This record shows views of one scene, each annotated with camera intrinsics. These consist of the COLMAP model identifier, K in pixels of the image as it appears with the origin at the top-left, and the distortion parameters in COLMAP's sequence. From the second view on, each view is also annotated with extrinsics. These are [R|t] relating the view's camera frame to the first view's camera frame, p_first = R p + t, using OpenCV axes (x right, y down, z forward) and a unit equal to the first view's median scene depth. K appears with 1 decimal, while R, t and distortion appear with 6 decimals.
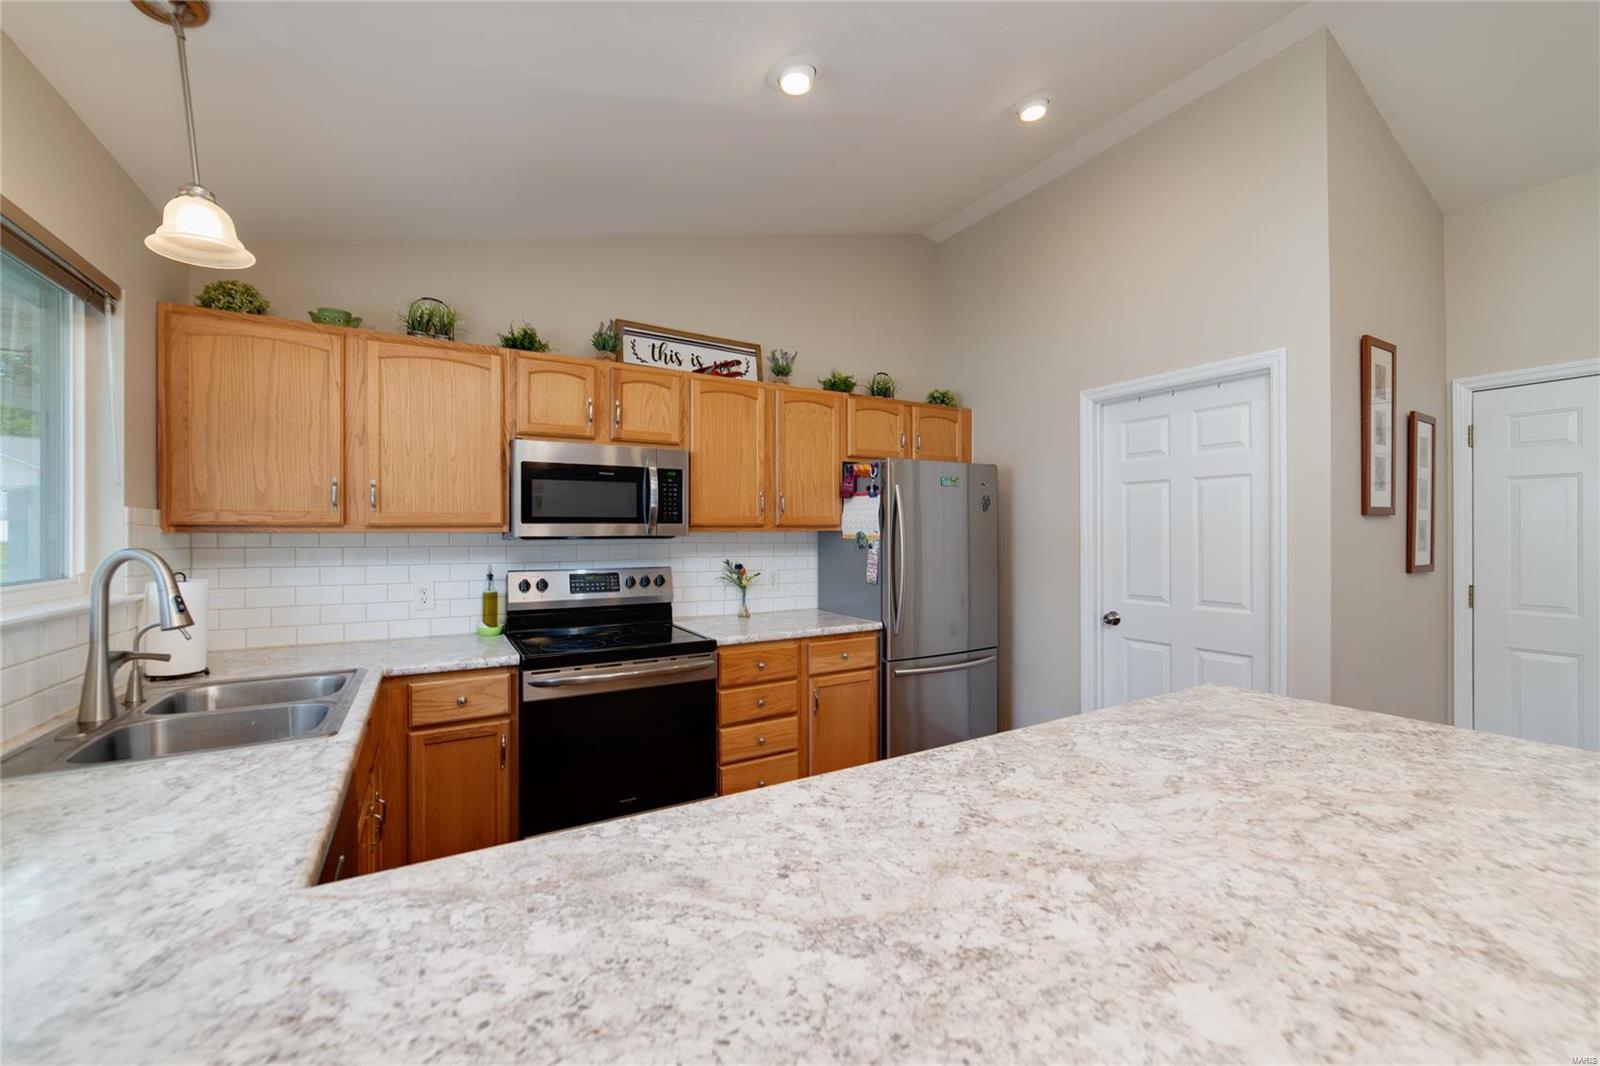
lens RADIAL K [[630.4, 0, 799.7], [0, 630.4, 530.2], [0, 0, 1]] dist [-0.003800, 0.000116]
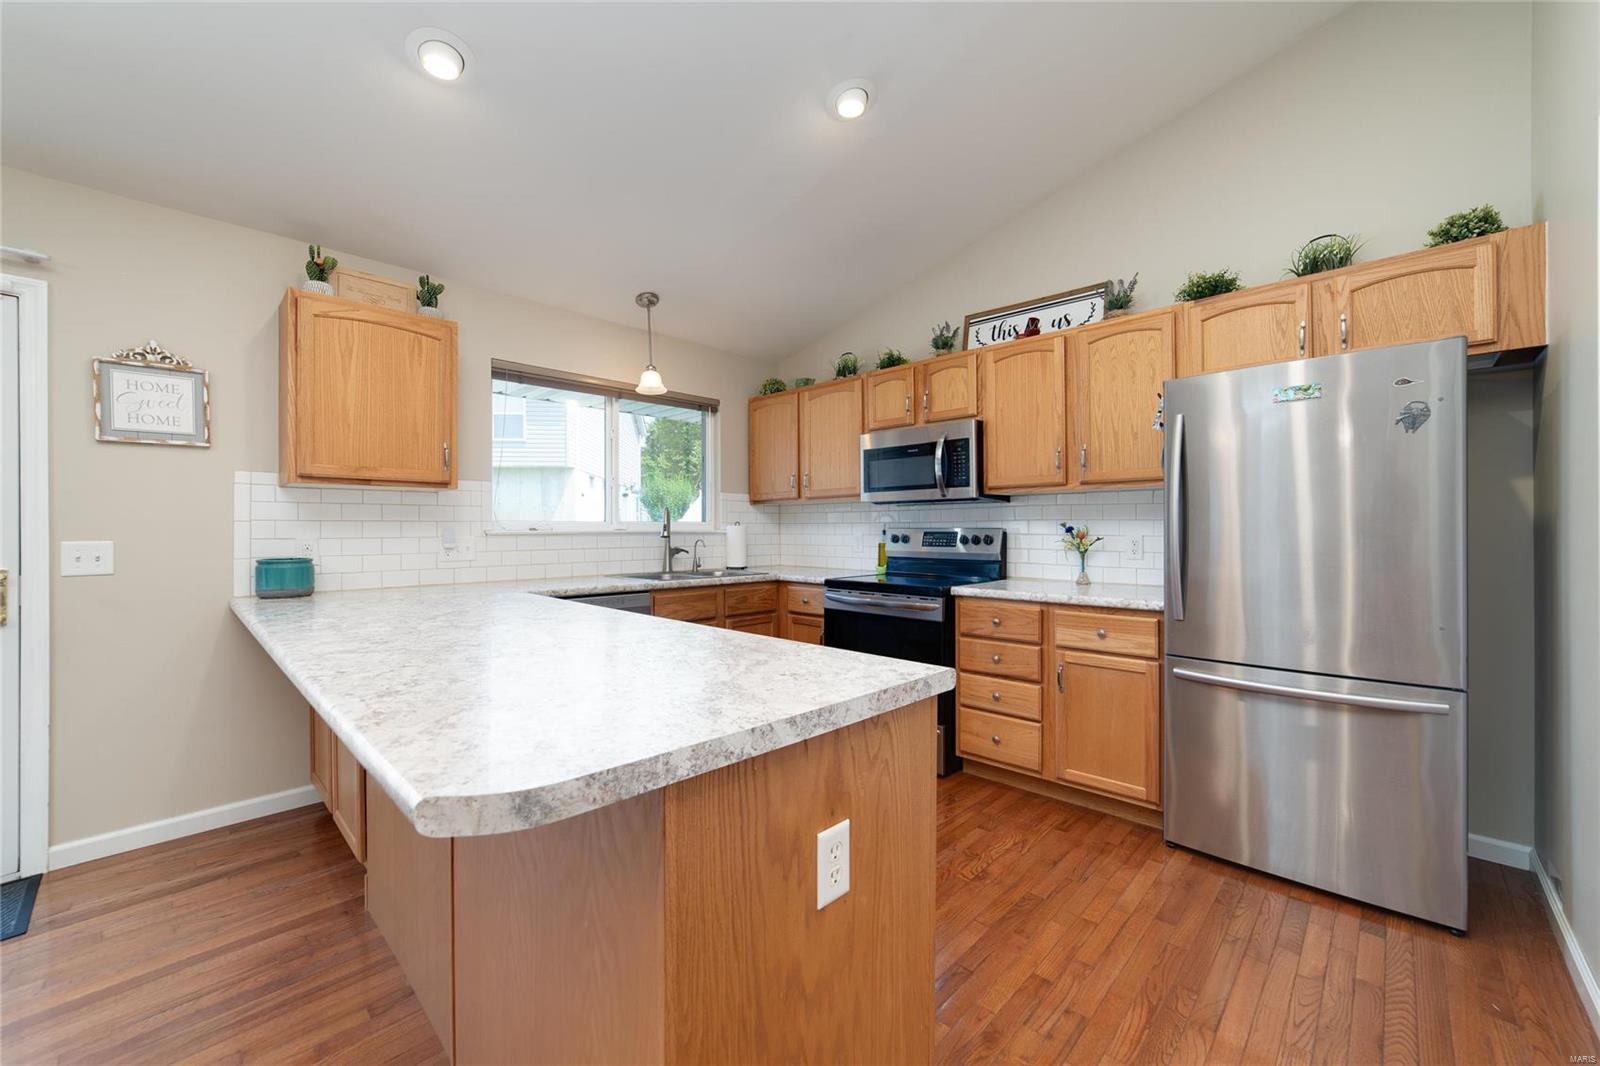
lens RADIAL K [[630.4, 0, 799.7], [0, 630.4, 530.2], [0, 0, 1]] dist [-0.003800, 0.000116]
pose [[0.267307, 0.001658, -0.963610, 0.798204], [0.006644, 0.999972, 0.003564, 0.059733], [0.963588, -0.007355, 0.267289, 0.410252]]
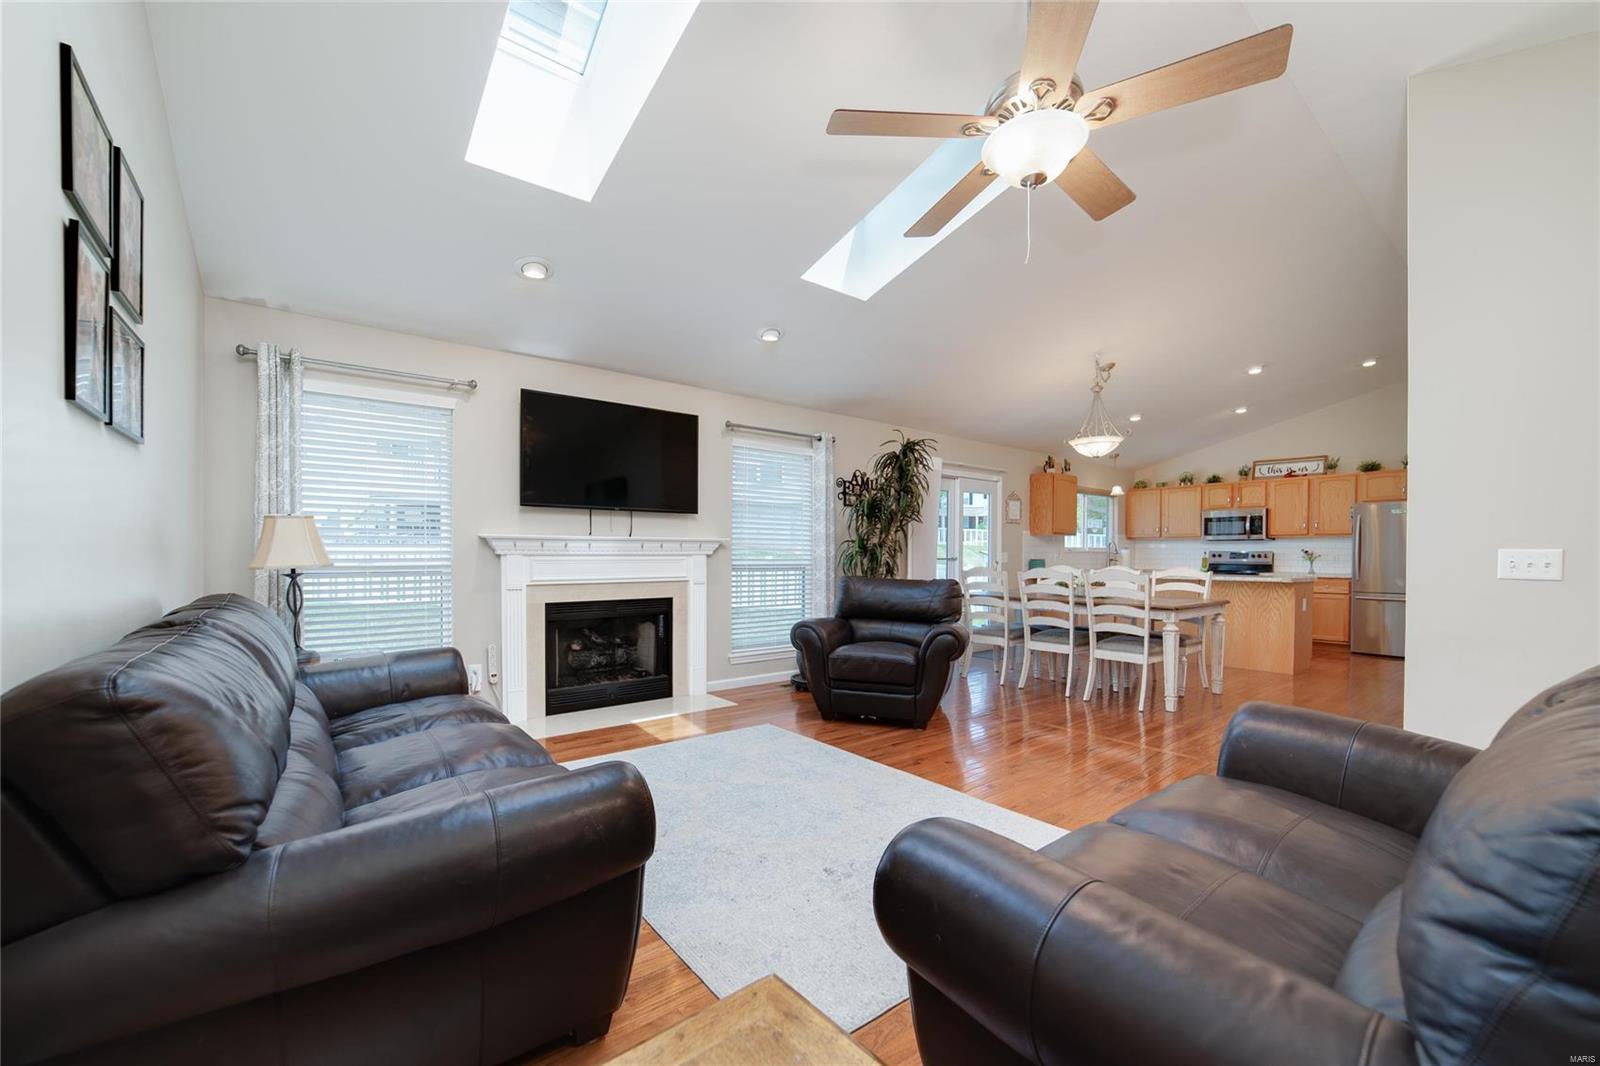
lens RADIAL K [[633.4, 0, 808.9], [0, 633.4, 565.3], [0, 0, 1]] dist [-0.003108, 0.000108]
pose [[0.148618, 0.019628, -0.988700, 2.296777], [-0.001967, 0.999807, 0.019553, 0.074902], [0.988893, -0.000961, 0.148628, -1.419015]]
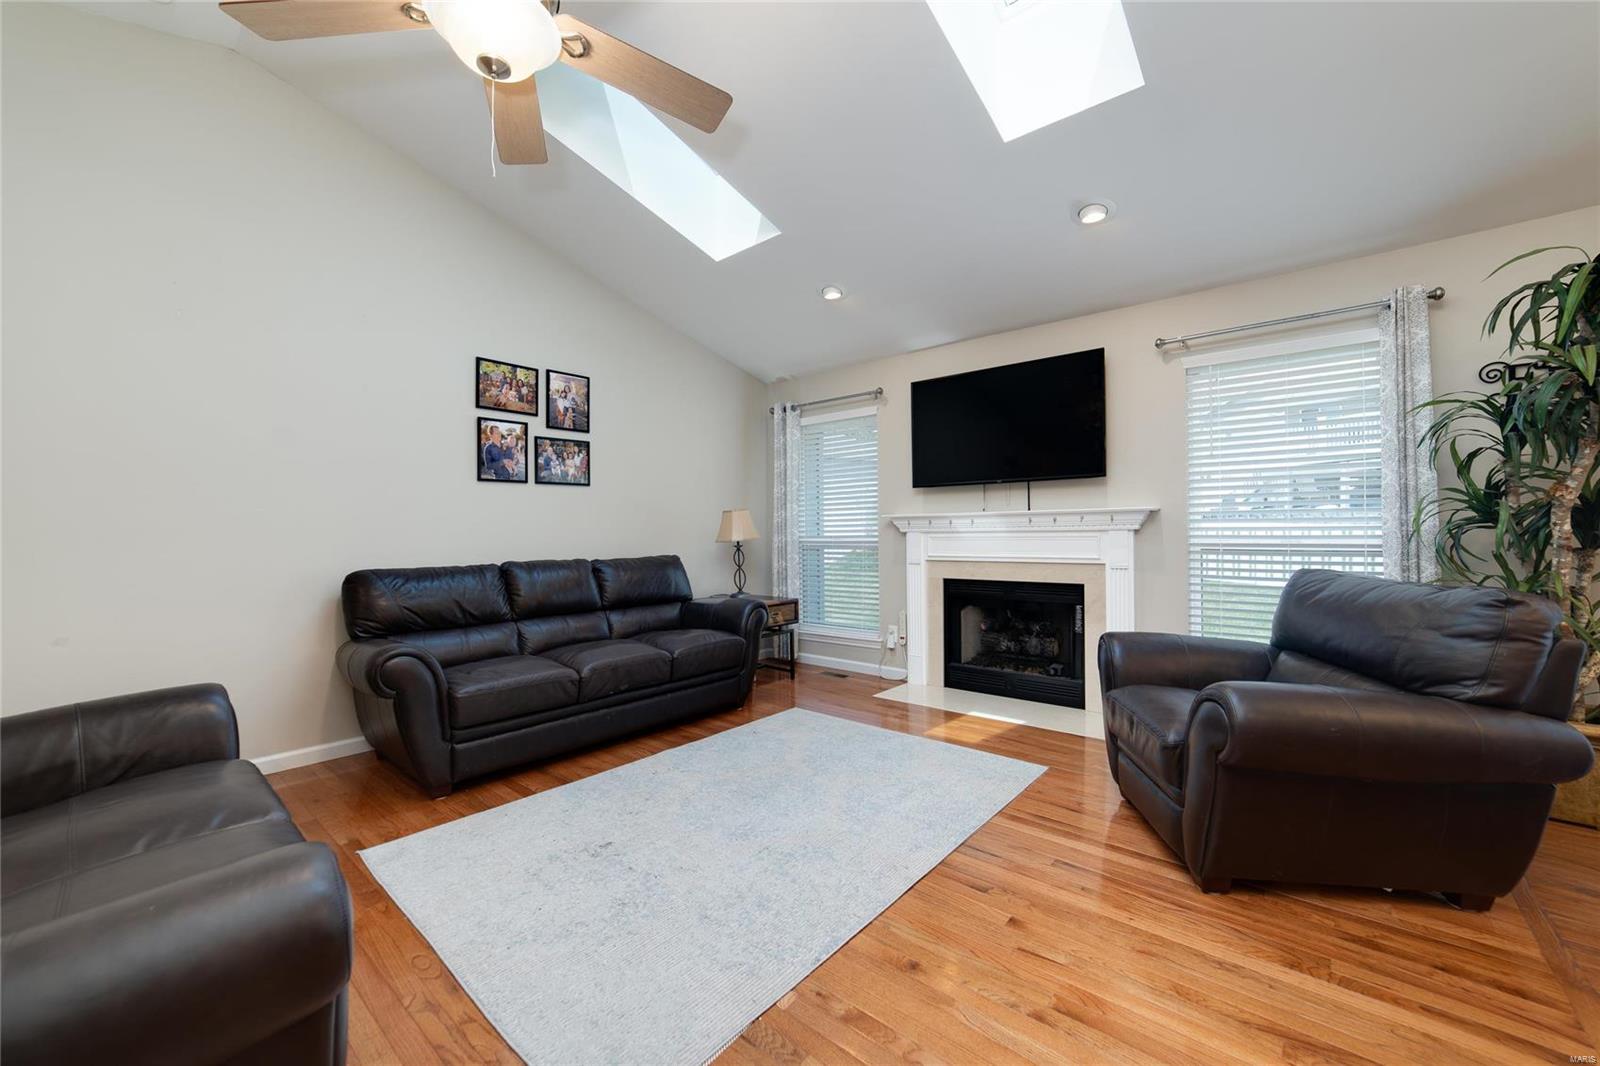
lens RADIAL K [[619.1, 0, 800.0], [0, 619.1, 533.0], [0, 0, 1]] dist [-0.000018, 0.000432]
pose [[-0.937621, 0.006052, -0.347607, 1.600059], [0.007175, 0.999972, -0.001942, 0.083015], [0.347585, -0.004315, -0.937638, -0.511503]]
